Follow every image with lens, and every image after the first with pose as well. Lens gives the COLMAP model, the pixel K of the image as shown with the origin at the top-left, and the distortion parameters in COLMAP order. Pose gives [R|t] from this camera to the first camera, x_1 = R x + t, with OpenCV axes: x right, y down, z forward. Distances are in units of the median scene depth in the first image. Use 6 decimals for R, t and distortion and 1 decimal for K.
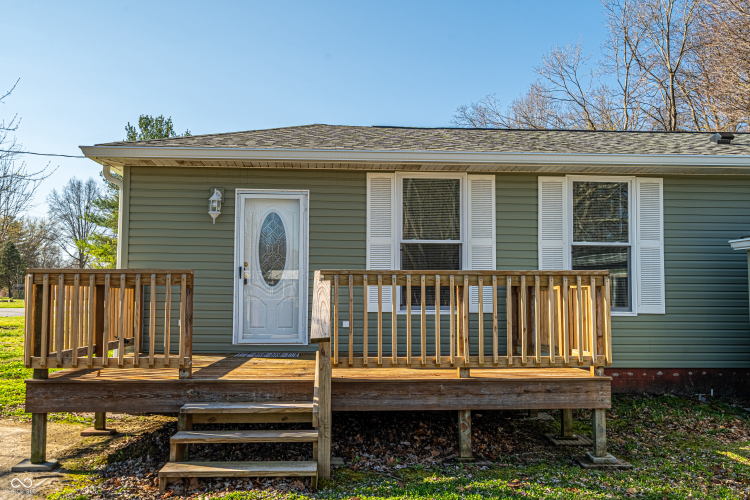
lens RADIAL K [[712.2, 0, 375.0], [0, 712.2, 250.0], [0, 0, 1]] dist [-0.002252, 0.000098]
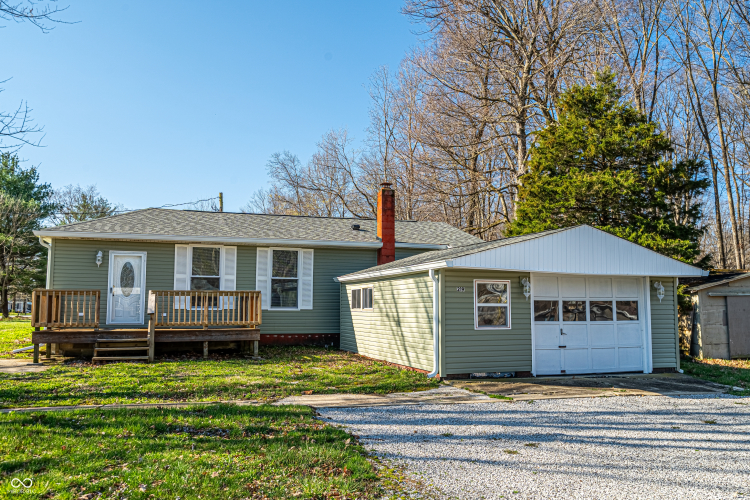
lens RADIAL K [[630.2, 0, 375.0], [0, 630.2, 250.0], [0, 0, 1]] dist [0.009833, 0.007695]
pose [[0.964860, 0.021970, 0.261844, 0.073385], [-0.014088, 0.999390, -0.031940, -0.039260], [-0.262386, 0.027129, 0.964582, -1.013734]]
